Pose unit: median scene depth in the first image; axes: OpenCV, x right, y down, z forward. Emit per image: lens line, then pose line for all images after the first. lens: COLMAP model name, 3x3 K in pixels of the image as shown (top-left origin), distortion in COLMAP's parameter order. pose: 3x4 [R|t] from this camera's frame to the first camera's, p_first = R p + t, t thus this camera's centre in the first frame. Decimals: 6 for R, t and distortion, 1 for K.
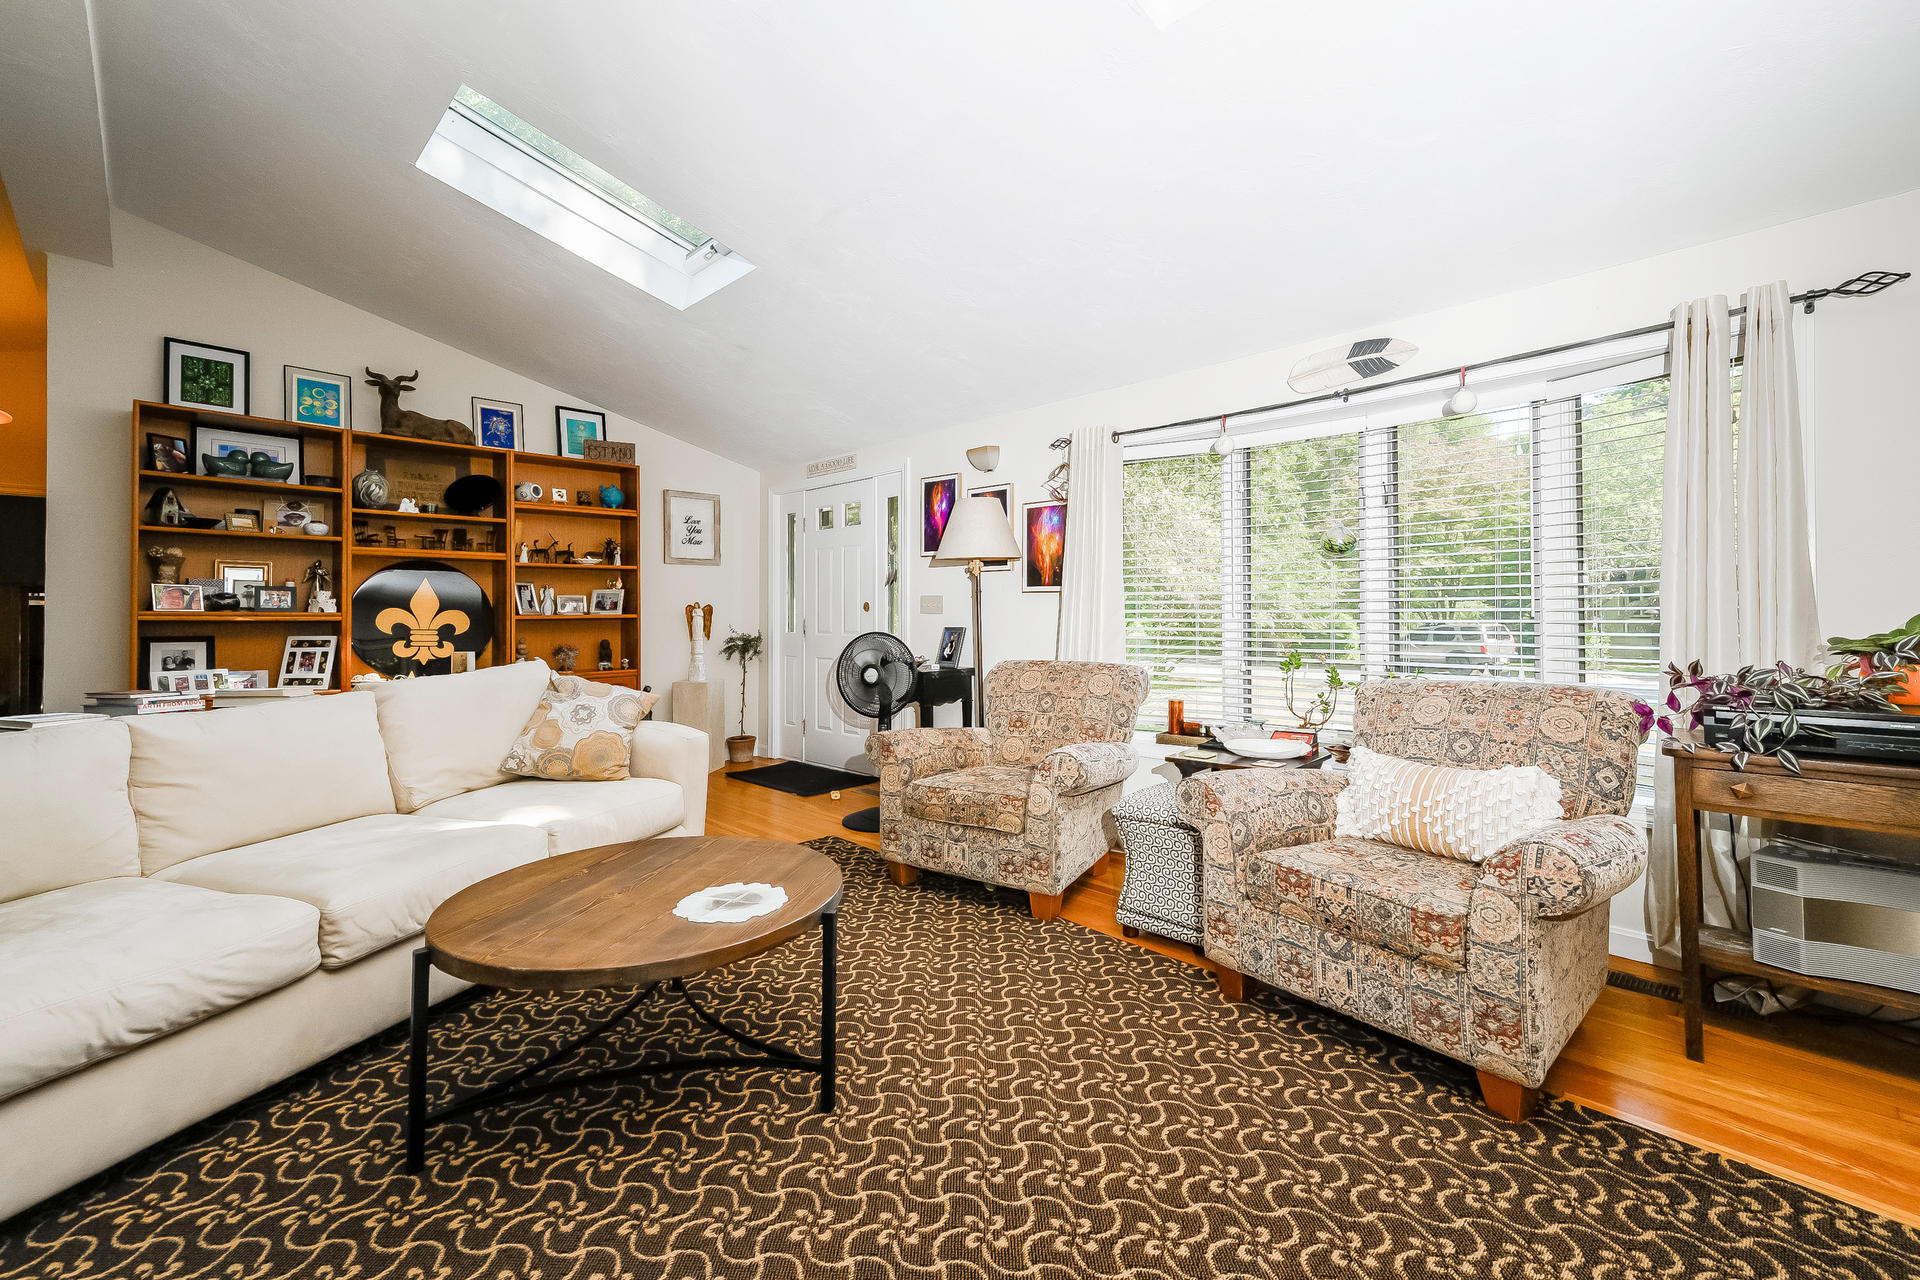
lens RADIAL K [[817.0, 0, 960.1], [0, 817.0, 593.0], [0, 0, 1]] dist [-0.000182, -0.000022]
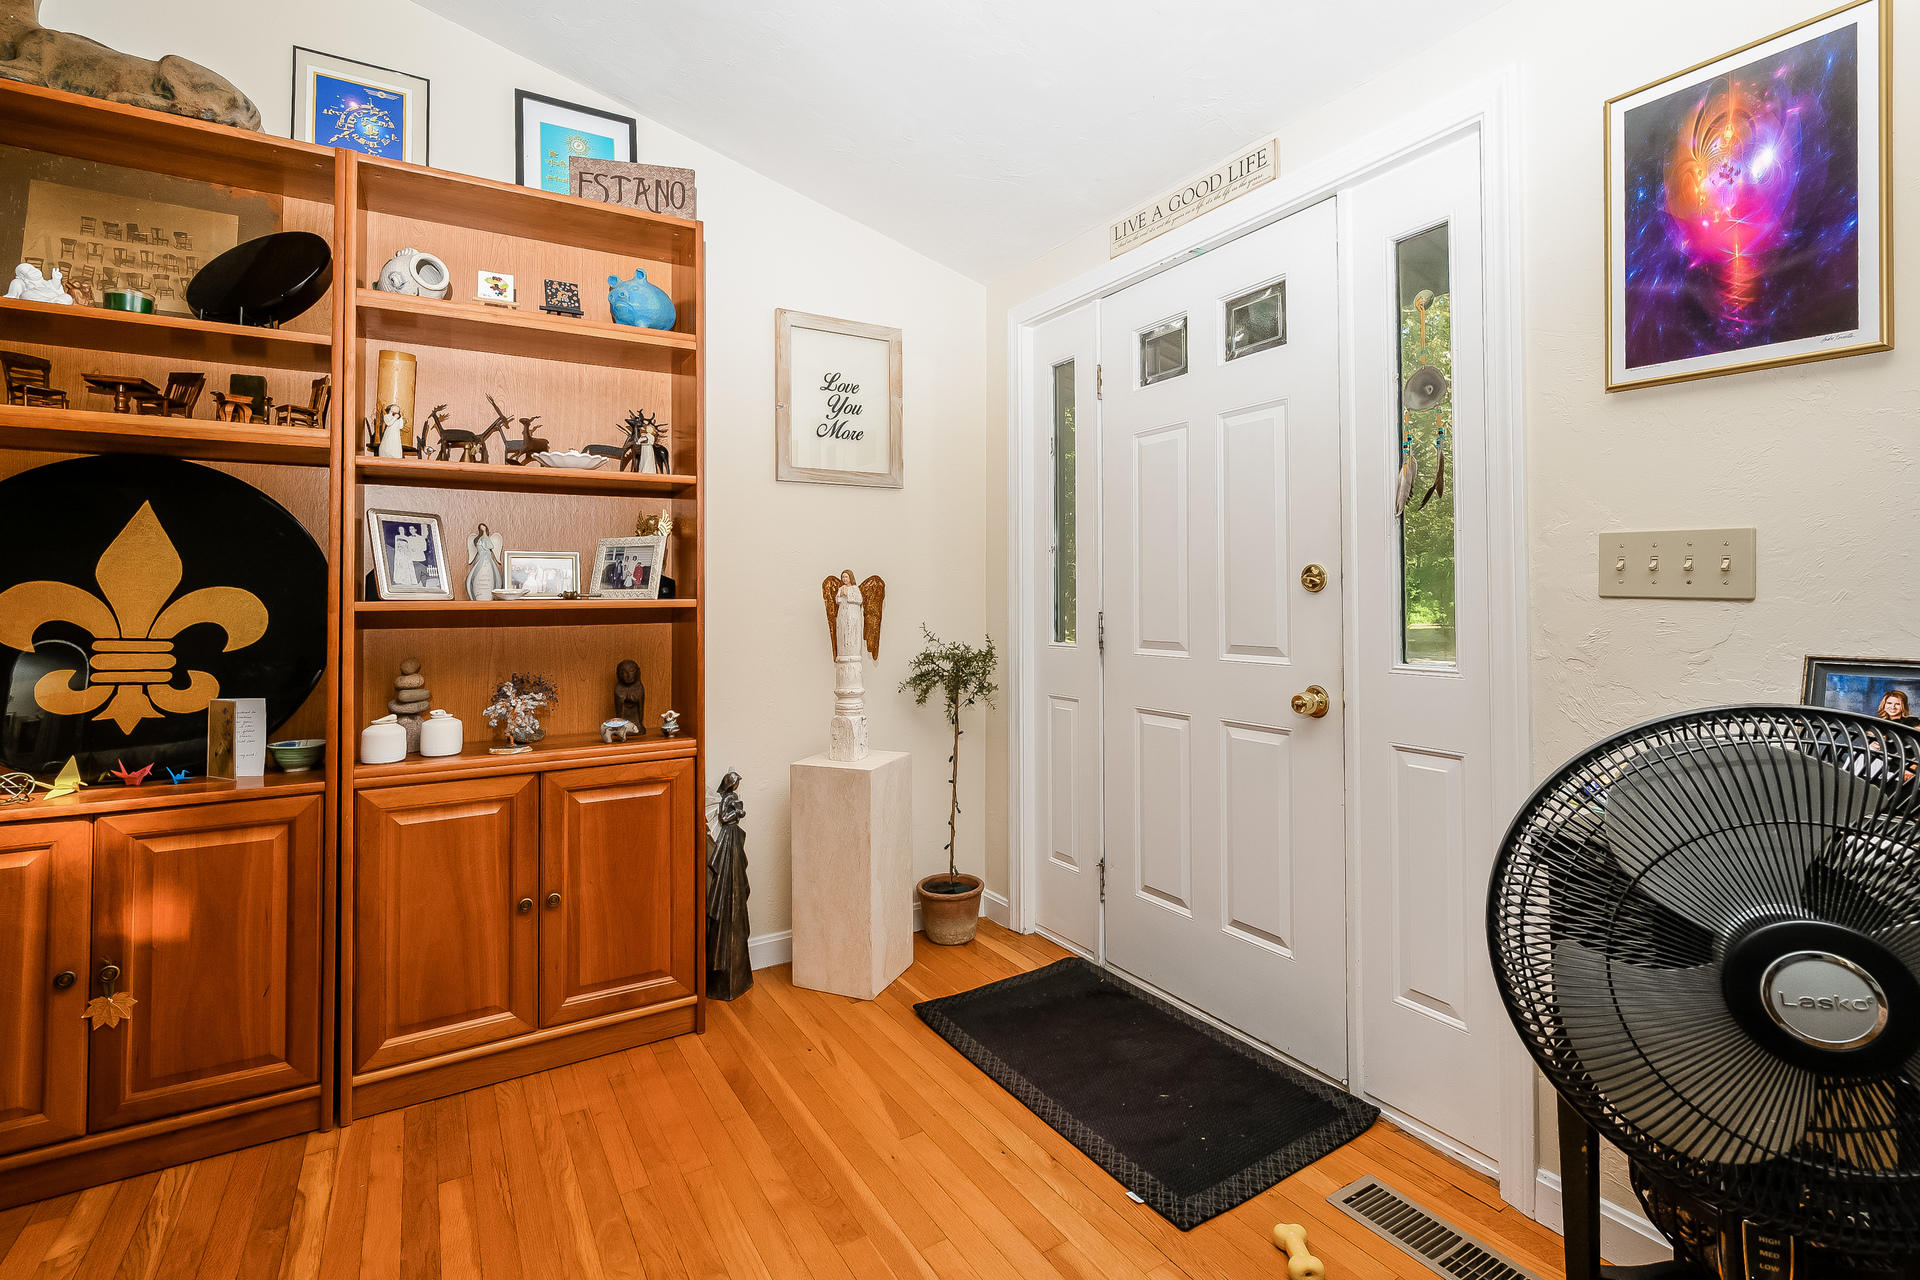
lens RADIAL K [[895.6, 0, 959.5], [0, 895.6, 576.3], [0, 0, 1]] dist [0.000284, 0.000014]
pose [[0.973796, -0.002369, -0.227410, -0.168029], [0.002690, 0.999996, 0.001102, 0.014428], [0.227406, -0.001685, 0.973799, 0.585785]]
